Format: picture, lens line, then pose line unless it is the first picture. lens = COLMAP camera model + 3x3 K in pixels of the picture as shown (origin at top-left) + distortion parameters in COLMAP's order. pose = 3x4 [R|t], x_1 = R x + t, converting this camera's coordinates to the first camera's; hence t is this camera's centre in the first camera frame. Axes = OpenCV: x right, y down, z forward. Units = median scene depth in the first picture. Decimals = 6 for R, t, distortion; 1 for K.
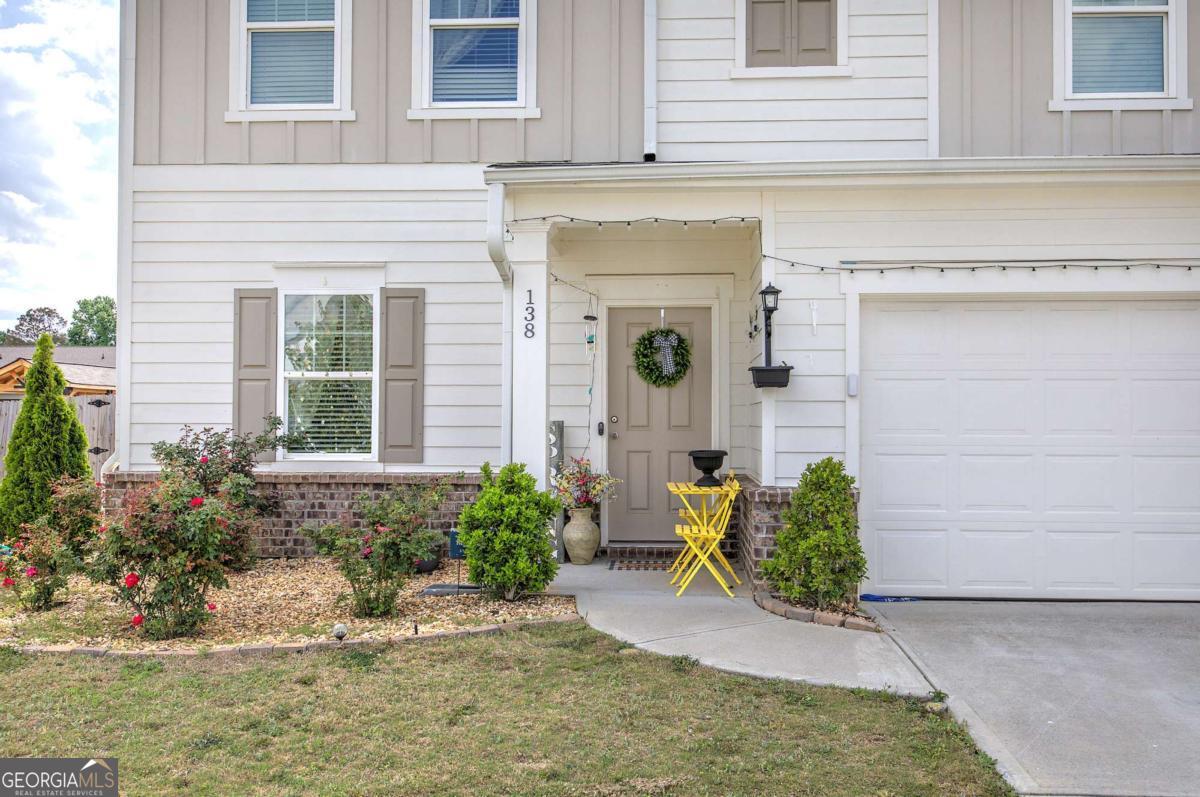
lens RADIAL K [[1000.4, 0, 605.1], [0, 1000.4, 406.4], [0, 0, 1]] dist [0.013113, 0.002223]
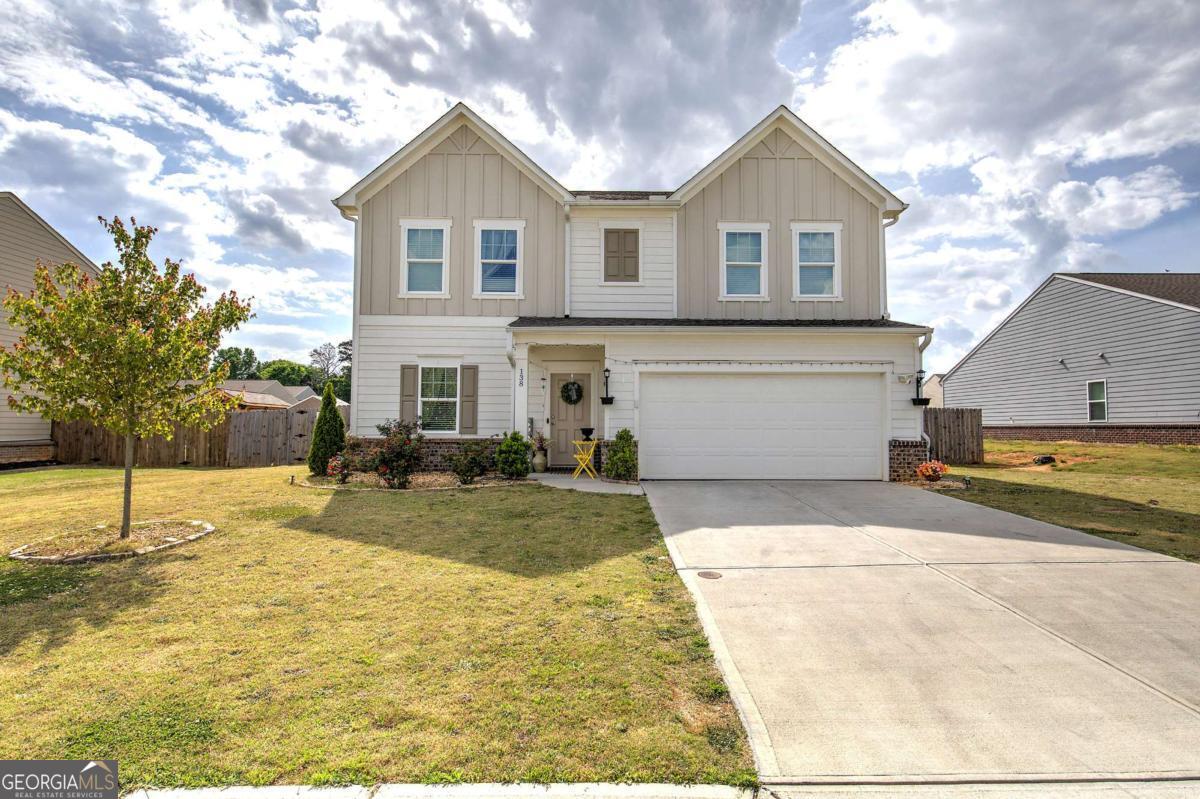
lens RADIAL K [[641.0, 0, 601.9], [0, 641.0, 400.2], [0, 0, 1]] dist [0.007941, 0.000396]
pose [[0.997461, 0.004259, 0.071082, 0.017467], [-0.002104, 0.999537, -0.030364, 0.019195], [-0.071178, 0.030138, 0.997008, -0.642579]]
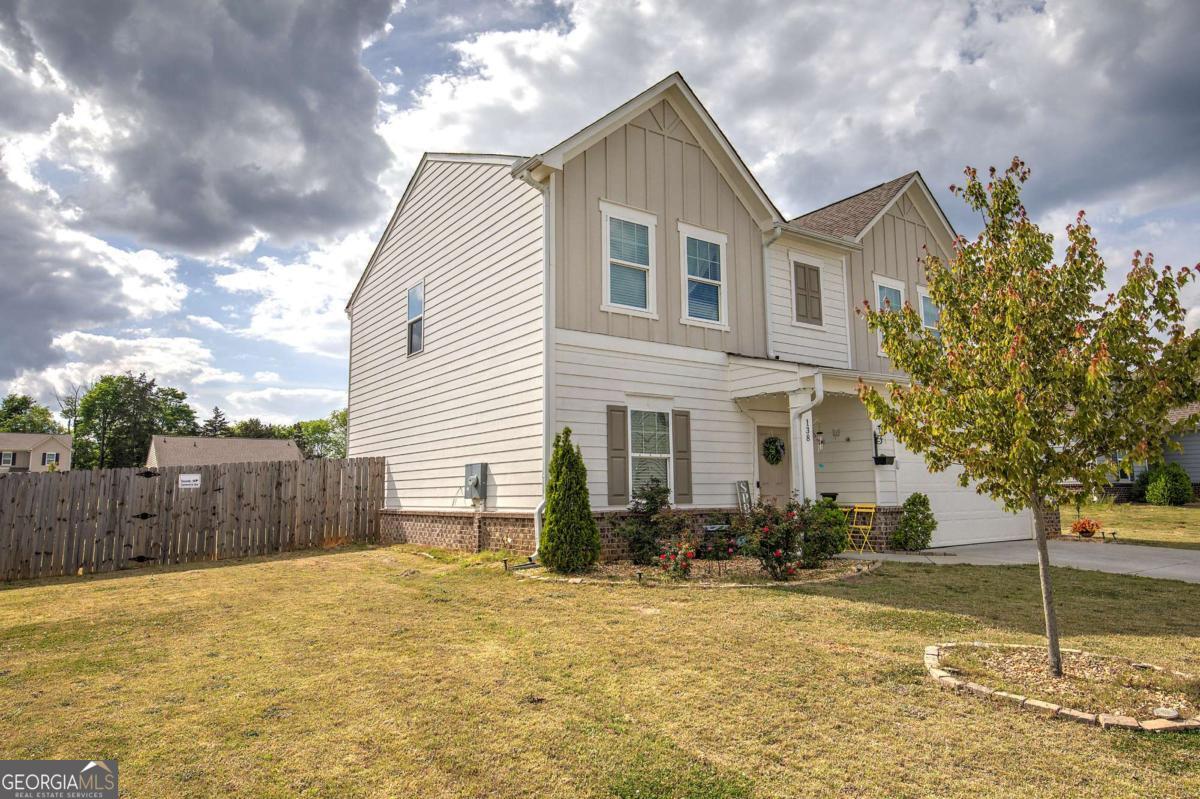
lens RADIAL K [[765.5, 0, 601.3], [0, 765.5, 395.9], [0, 0, 1]] dist [0.003149, 0.000696]
pose [[0.776781, 0.069987, 0.625869, -1.244007], [0.005144, 0.993068, -0.117433, 0.024426], [-0.629749, 0.094439, 0.771036, -0.026015]]
